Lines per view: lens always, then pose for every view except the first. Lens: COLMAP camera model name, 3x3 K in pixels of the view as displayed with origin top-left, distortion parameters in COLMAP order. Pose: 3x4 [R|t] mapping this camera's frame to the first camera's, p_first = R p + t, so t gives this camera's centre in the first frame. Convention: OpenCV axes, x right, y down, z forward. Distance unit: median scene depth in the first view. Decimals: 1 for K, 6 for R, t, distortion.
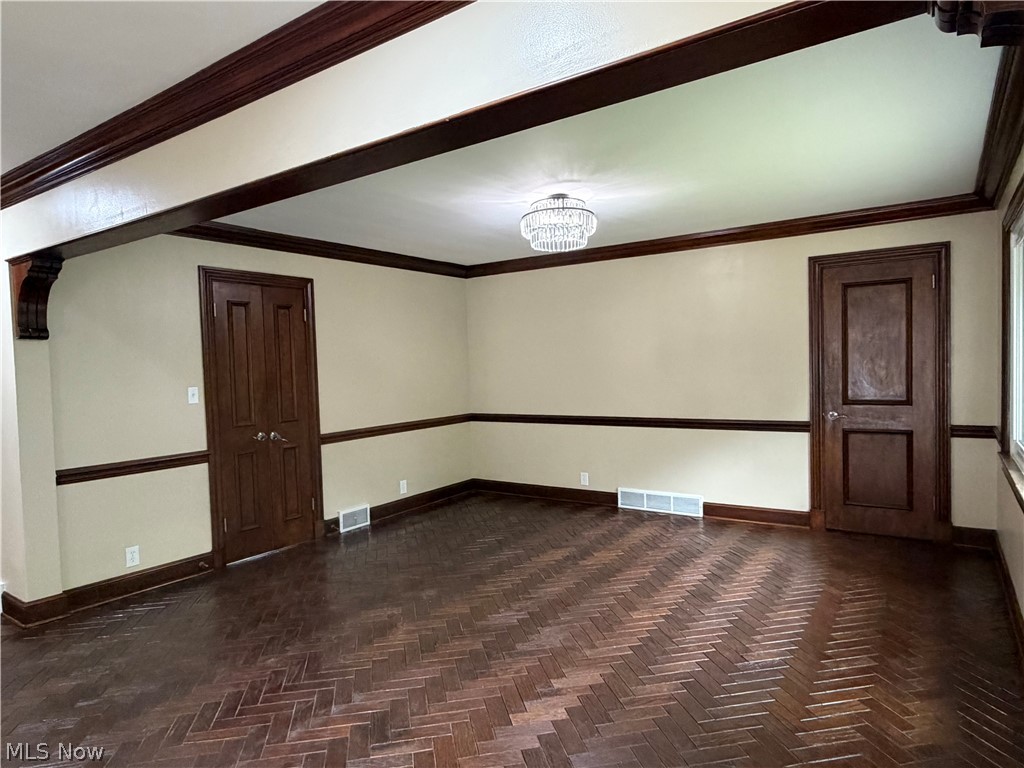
lens RADIAL K [[623.8, 0, 512.0], [0, 623.8, 384.0], [0, 0, 1]] dist [-0.001992, -0.001305]
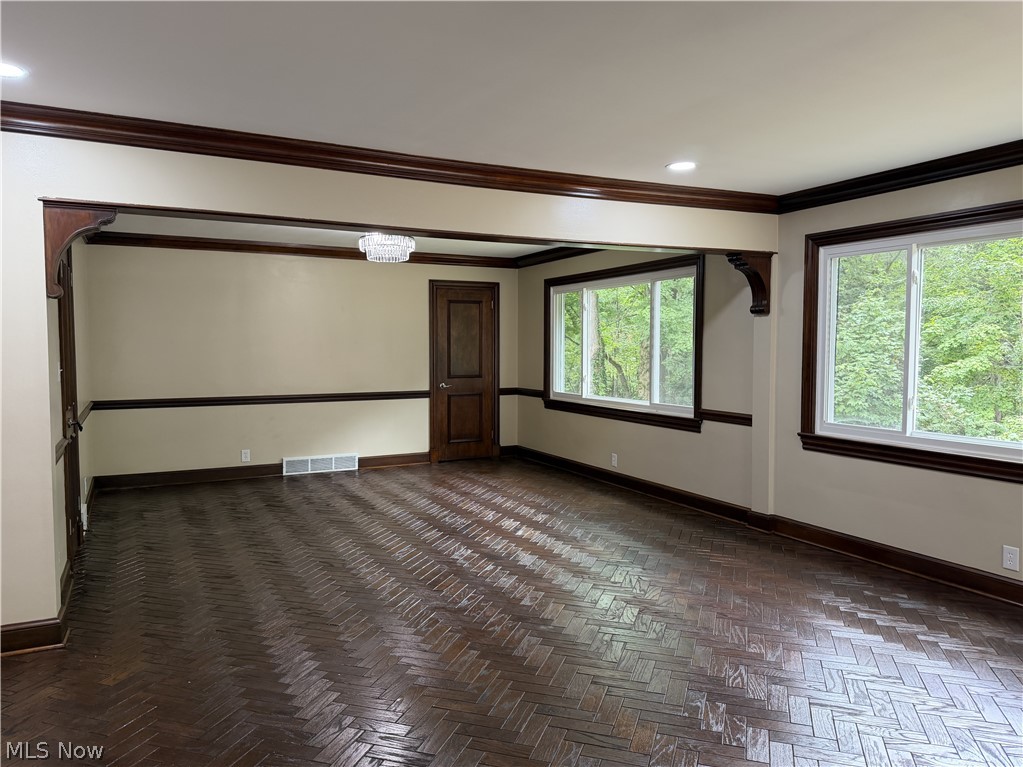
lens RADIAL K [[712.0, 0, 511.5], [0, 712.0, 383.5], [0, 0, 1]] dist [0.070122, -0.002982]
pose [[0.485169, -0.017695, 0.874241, -0.928785], [0.017191, 0.999795, 0.010696, 0.029315], [-0.874251, 0.009840, 0.485374, 0.006590]]
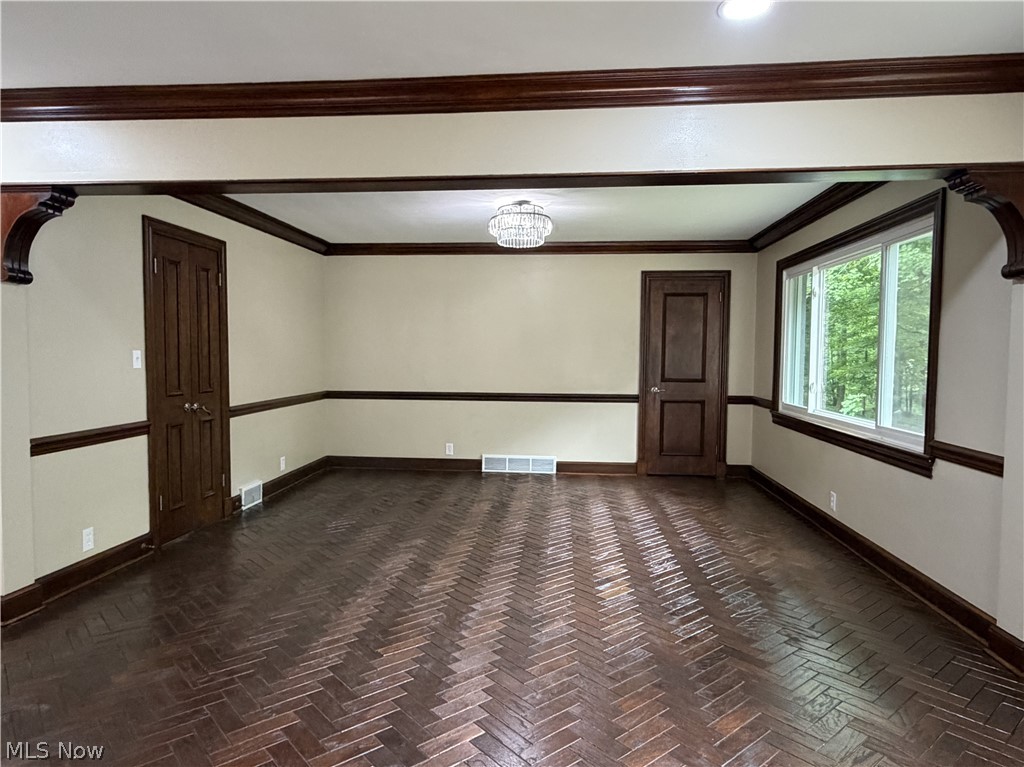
lens RADIAL K [[632.8, 0, 512.0], [0, 632.8, 383.5], [0, 0, 1]] dist [-0.003434, -0.000829]
pose [[0.874914, 0.012418, 0.484119, -0.421627], [-0.016770, 0.999849, 0.004660, 0.035445], [-0.483988, -0.012196, 0.874990, -0.051293]]
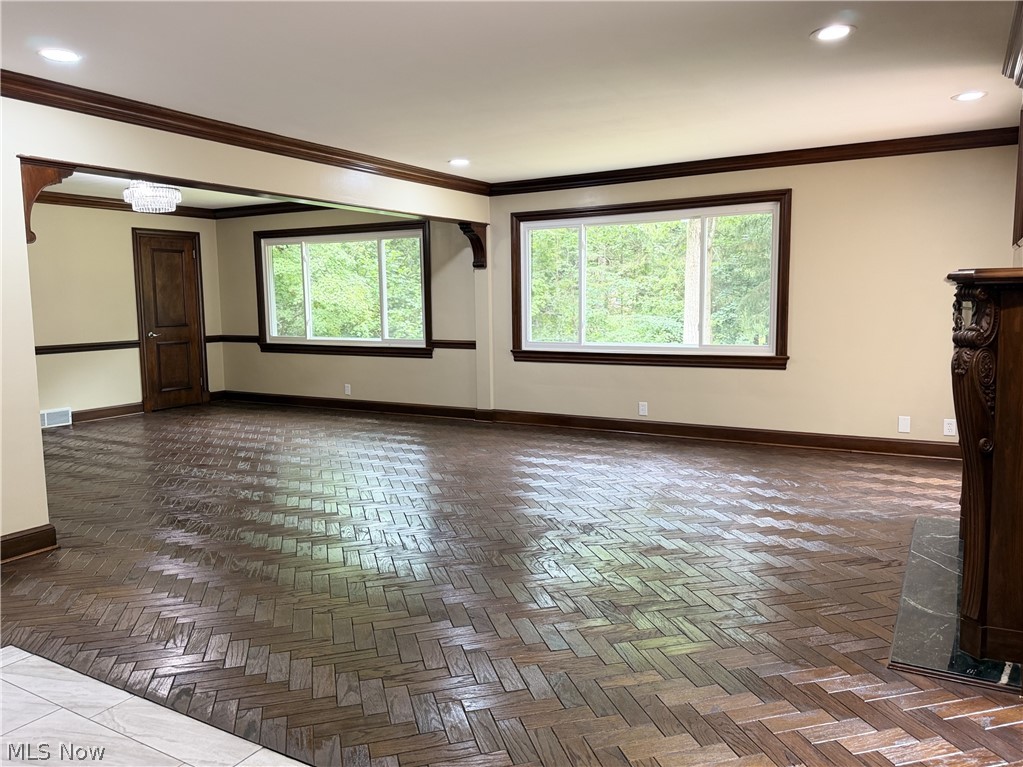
lens RADIAL K [[755.1, 0, 492.1], [0, 755.1, 381.6], [0, 0, 1]] dist [0.079172, -0.000996]
pose [[-0.062176, -0.080728, 0.994795, -1.408594], [0.051240, 0.995151, 0.083959, 0.049517], [-0.996749, 0.056193, -0.057738, 0.287307]]
